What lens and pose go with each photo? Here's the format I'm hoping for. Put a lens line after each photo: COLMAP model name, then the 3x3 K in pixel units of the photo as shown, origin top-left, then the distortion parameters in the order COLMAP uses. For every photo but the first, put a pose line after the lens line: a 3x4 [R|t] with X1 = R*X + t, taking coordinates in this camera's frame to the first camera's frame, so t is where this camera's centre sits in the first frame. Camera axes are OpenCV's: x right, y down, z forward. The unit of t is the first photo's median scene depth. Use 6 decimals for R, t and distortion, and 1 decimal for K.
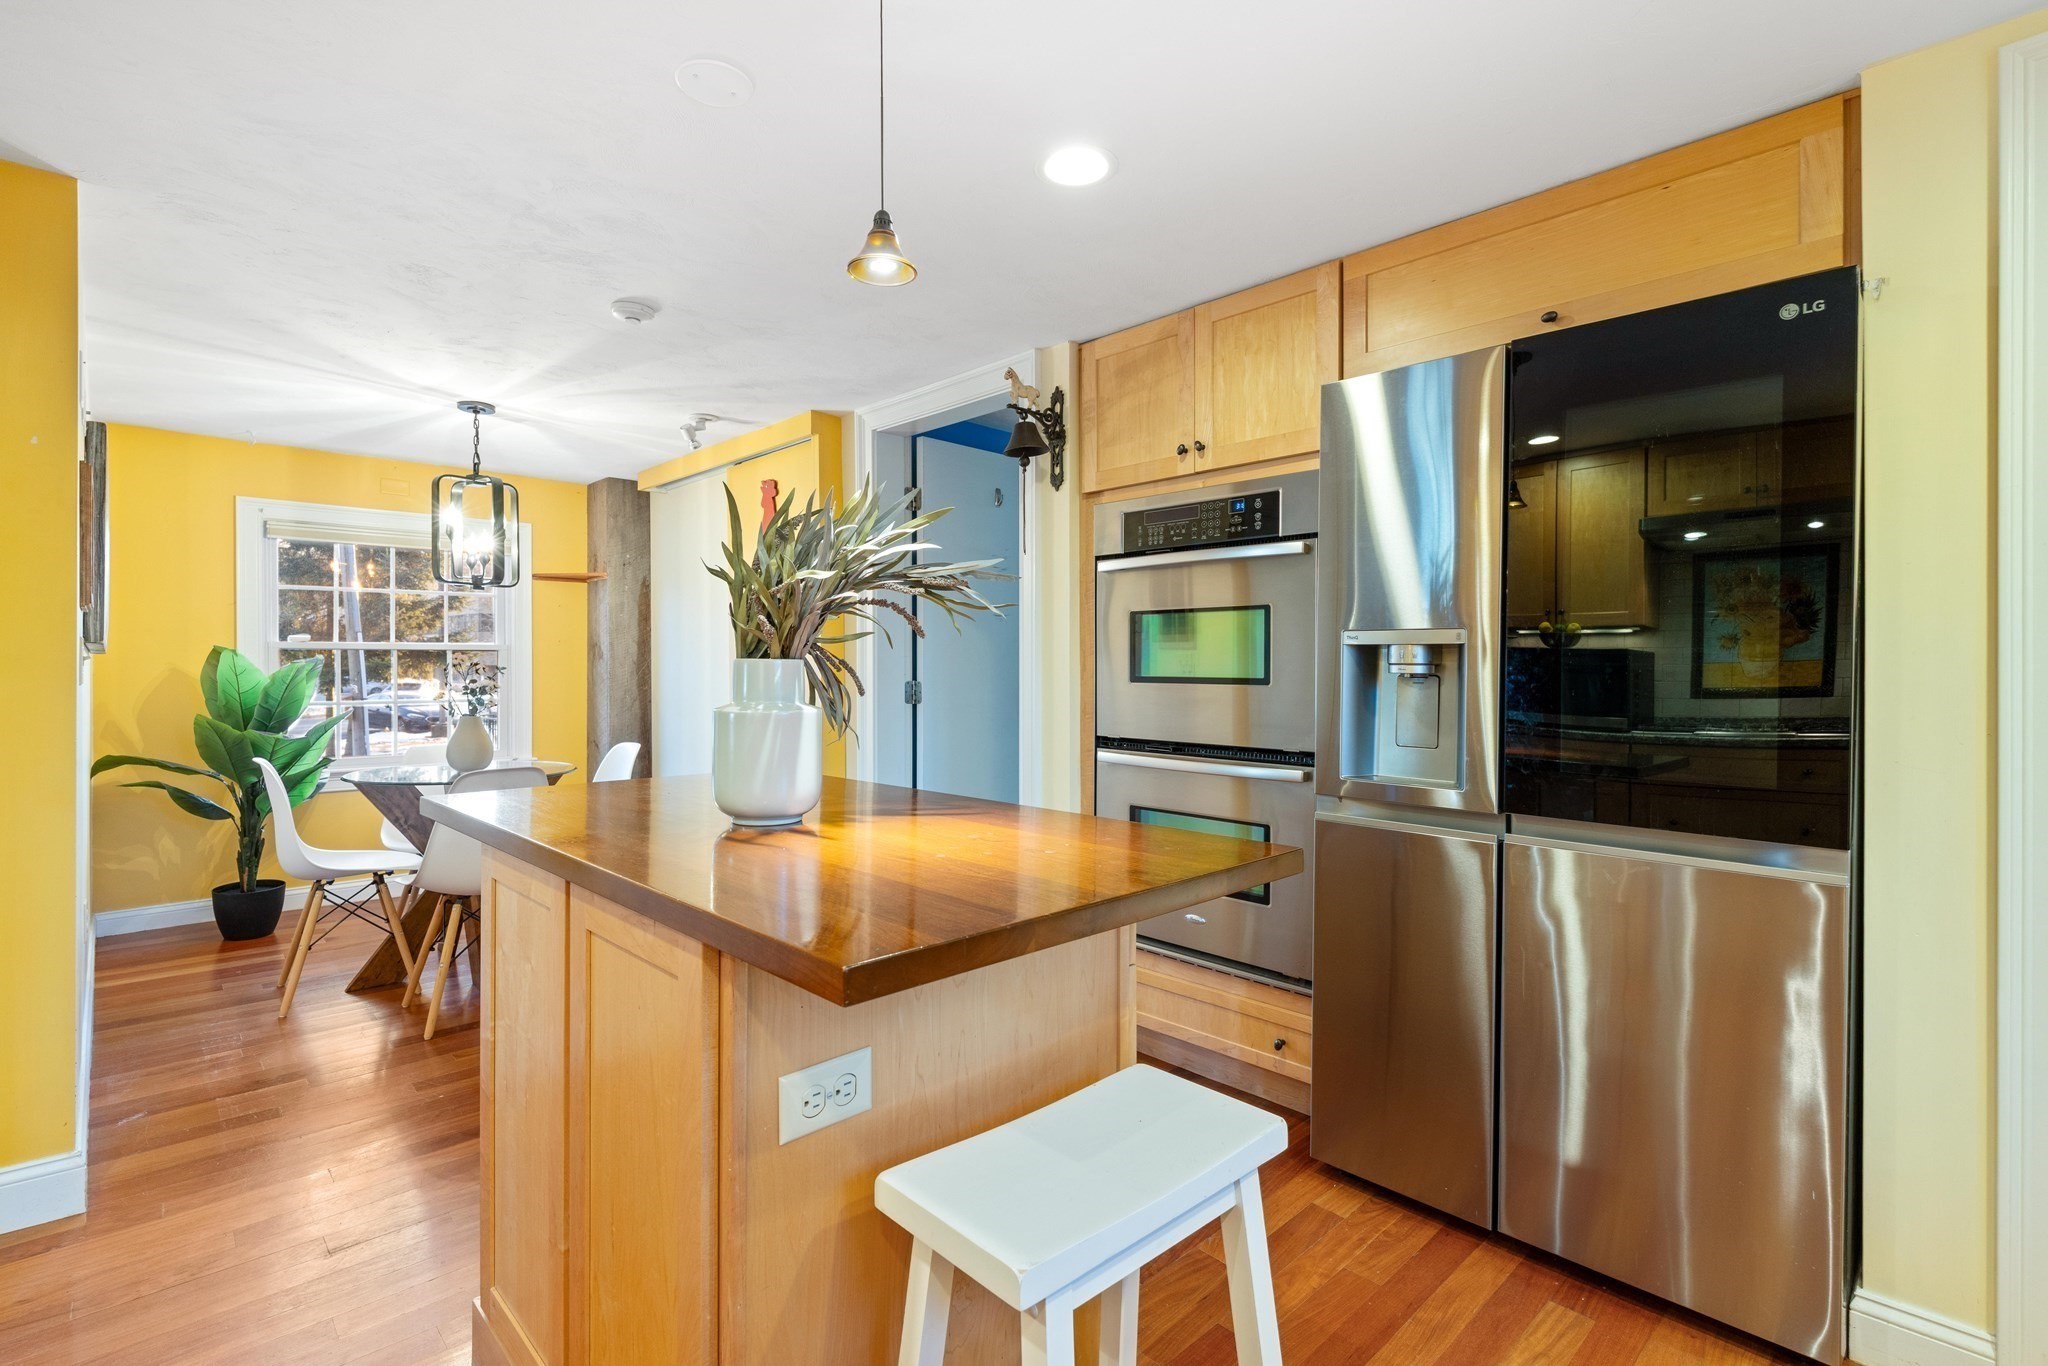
lens RADIAL K [[948.7, 0, 1009.6], [0, 948.7, 674.2], [0, 0, 1]] dist [0.002971, 0.000098]
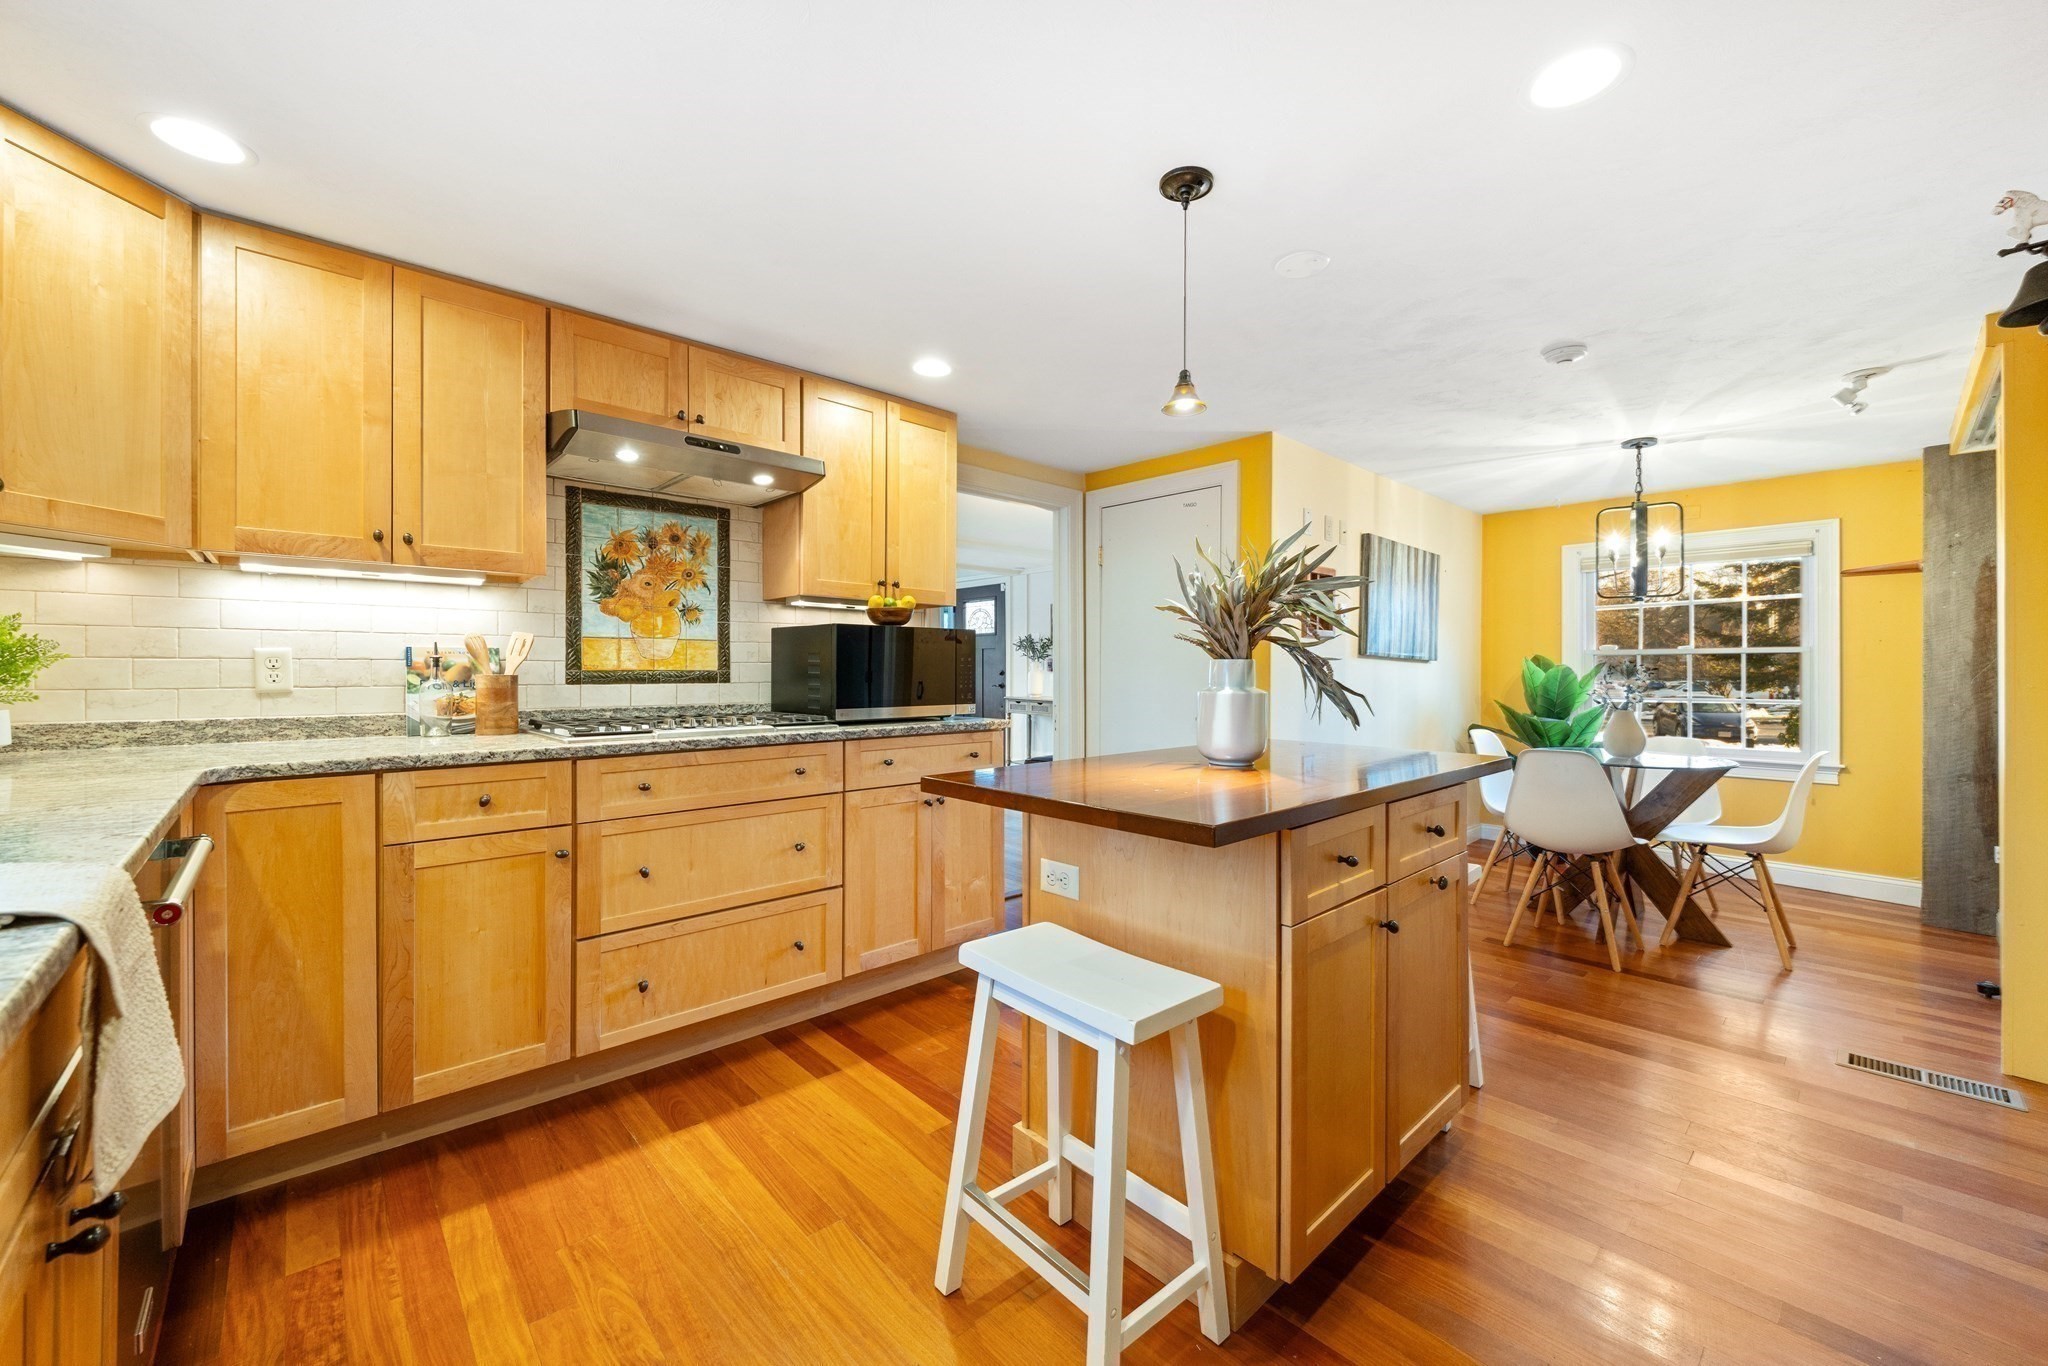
lens RADIAL K [[795.2, 0, 1029.8], [0, 795.2, 672.9], [0, 0, 1]] dist [0.000410, -0.002380]
pose [[-0.009506, 0.002332, -0.999952, 0.437125], [-0.010032, 0.999947, 0.002427, 0.003761], [0.999904, 0.010054, -0.009482, 0.286089]]
